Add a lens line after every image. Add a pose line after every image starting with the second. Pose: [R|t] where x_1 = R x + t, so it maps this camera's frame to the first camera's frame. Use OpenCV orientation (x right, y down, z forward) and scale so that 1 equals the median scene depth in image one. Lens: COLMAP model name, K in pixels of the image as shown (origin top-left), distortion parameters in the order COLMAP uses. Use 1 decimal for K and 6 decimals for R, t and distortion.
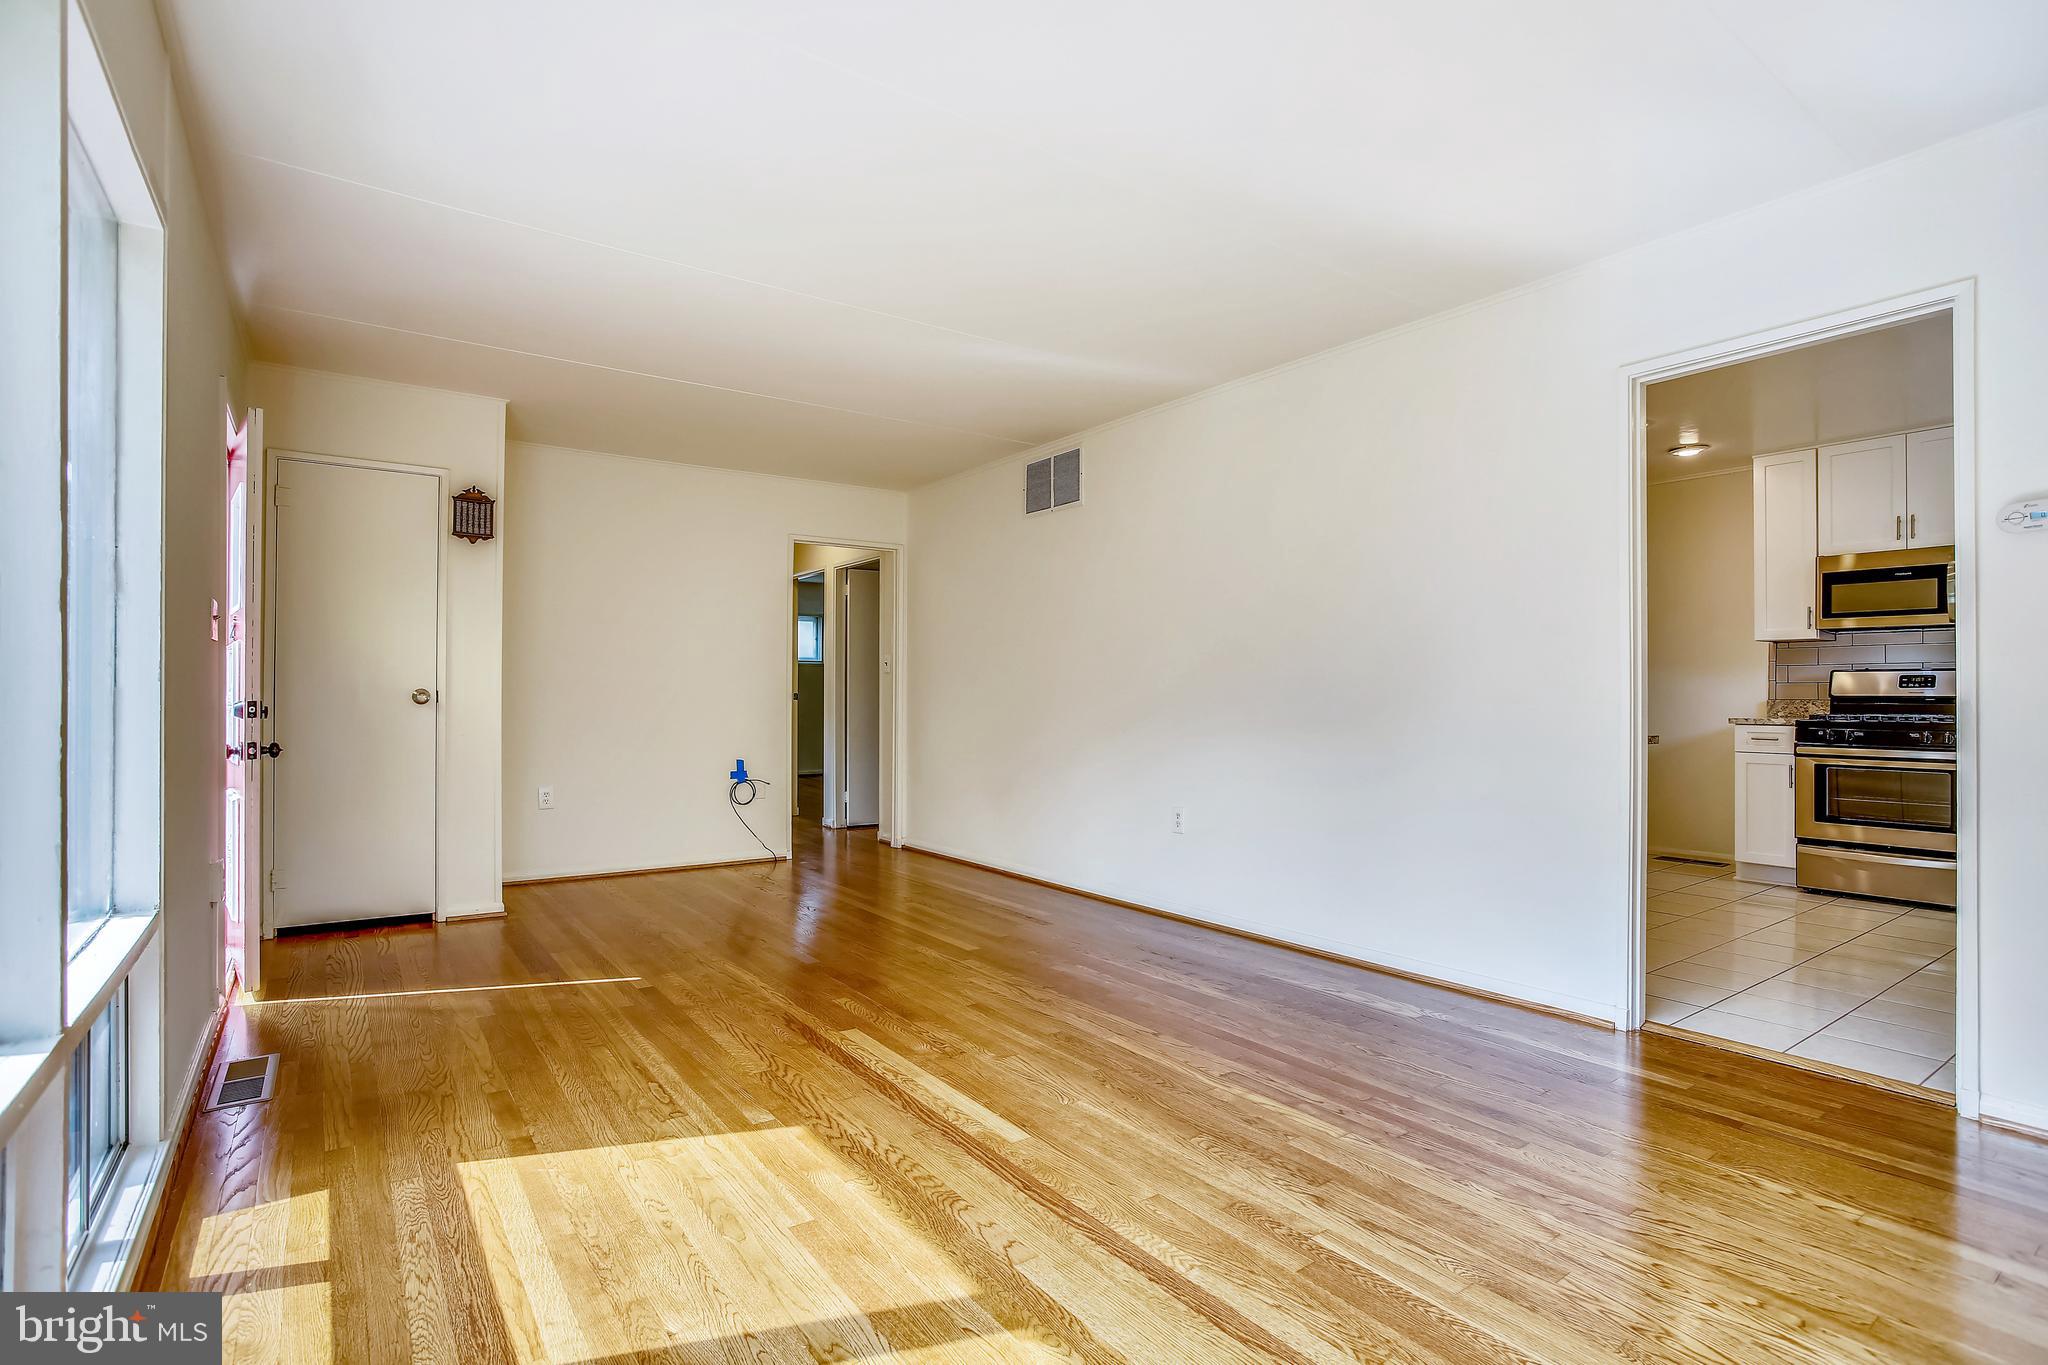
lens RADIAL K [[1004.7, 0, 1032.6], [0, 1004.7, 690.2], [0, 0, 1]] dist [-0.020715, 0.000023]
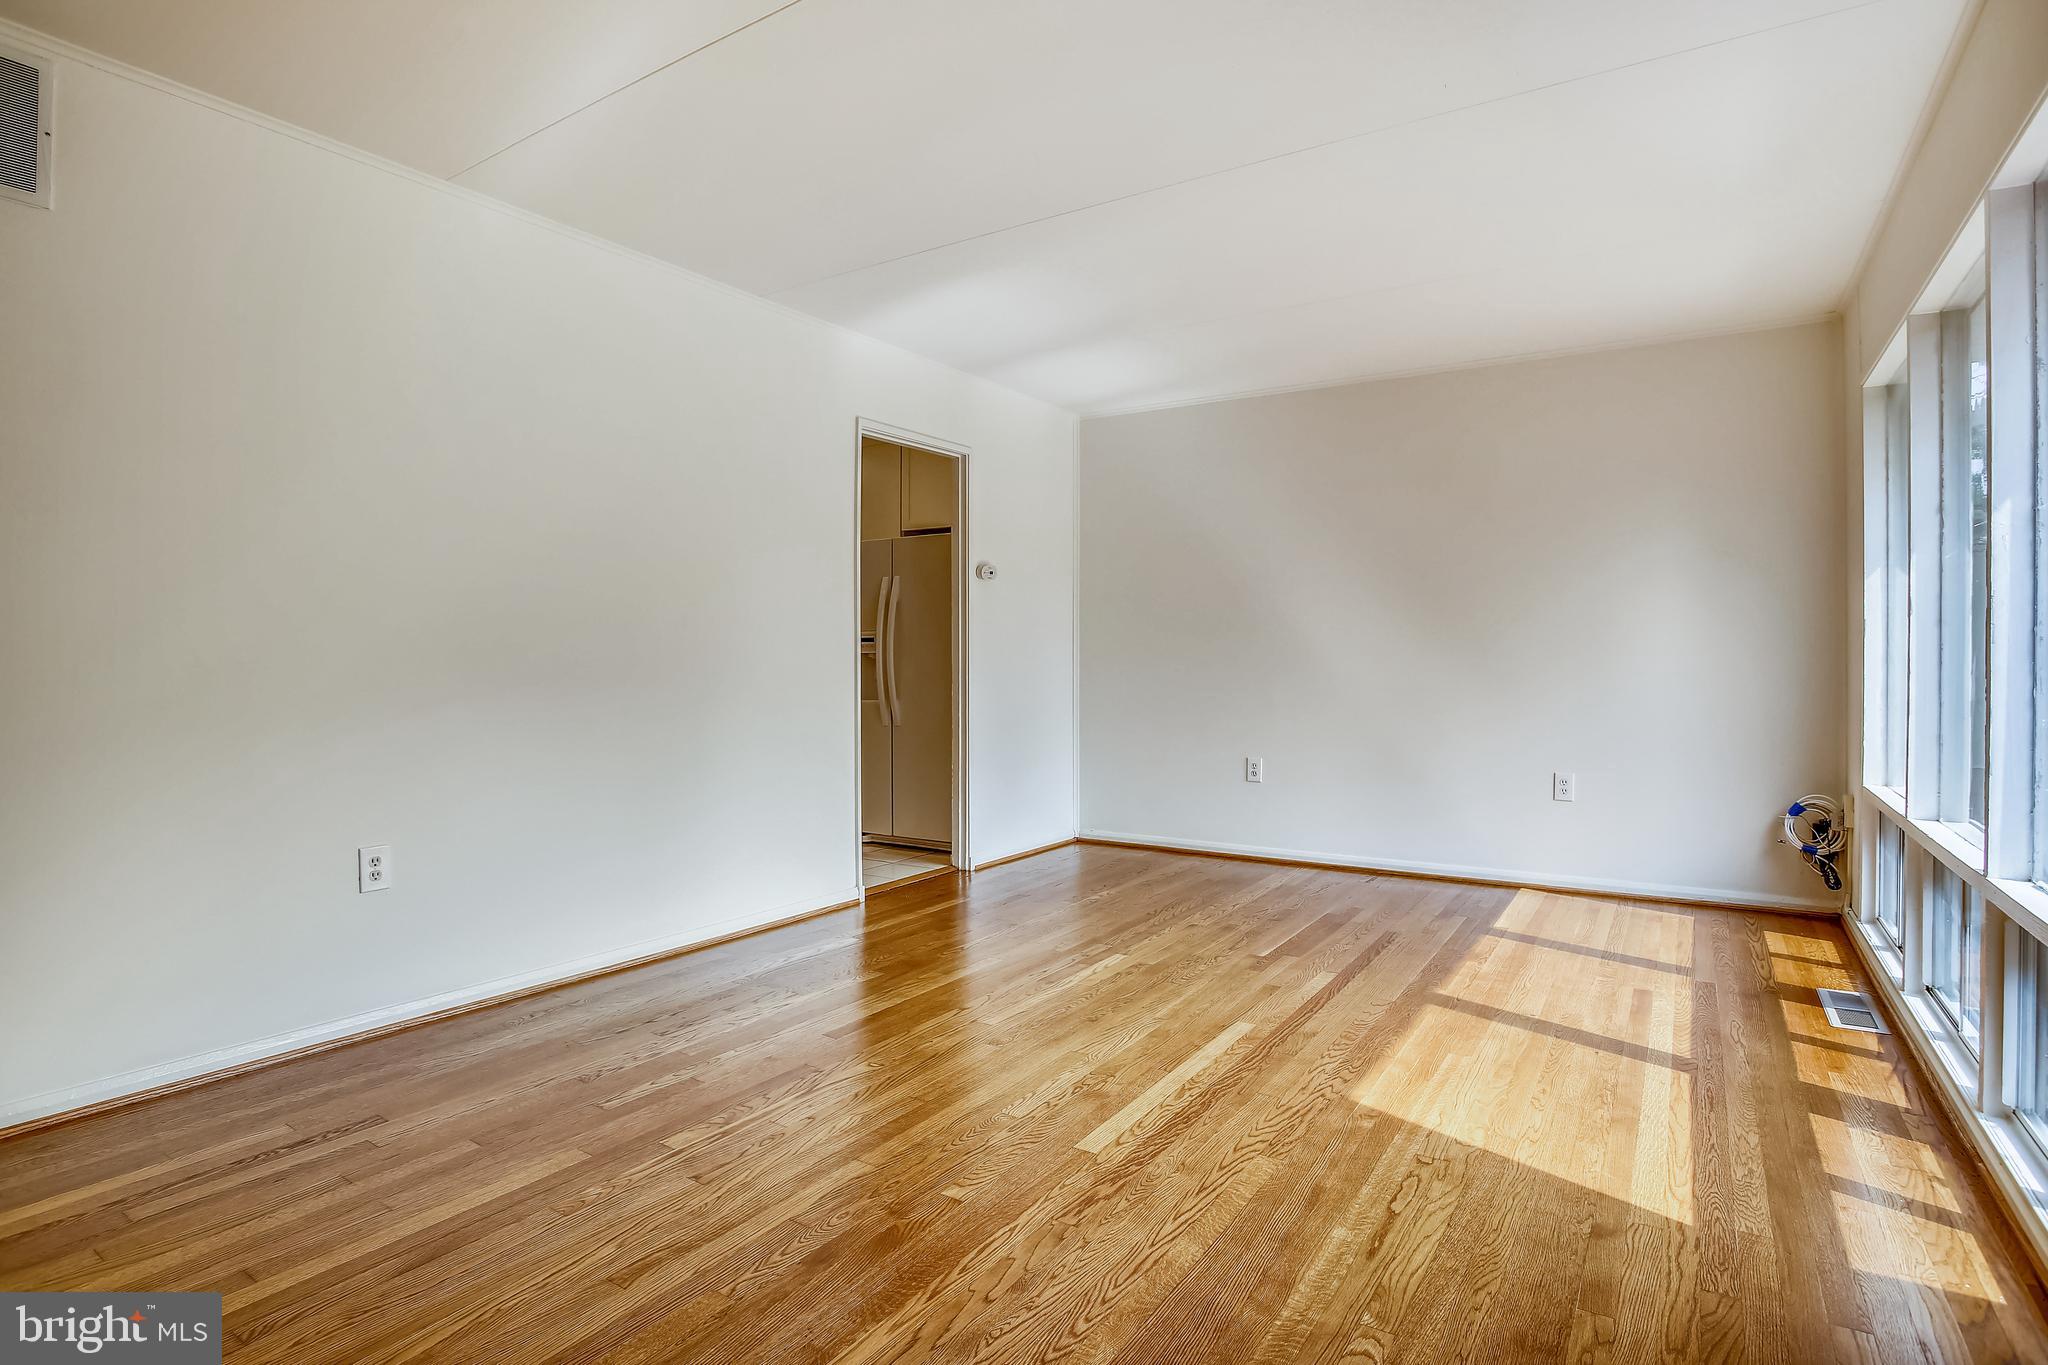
lens RADIAL K [[1004.7, 0, 1032.6], [0, 1004.7, 669.4], [0, 0, 1]] dist [-0.020715, 0.000023]
pose [[-0.362407, -0.007336, 0.931991, -1.147505], [-0.016403, 0.999864, 0.001491, 0.008980], [-0.931876, -0.014747, -0.362478, 1.818724]]
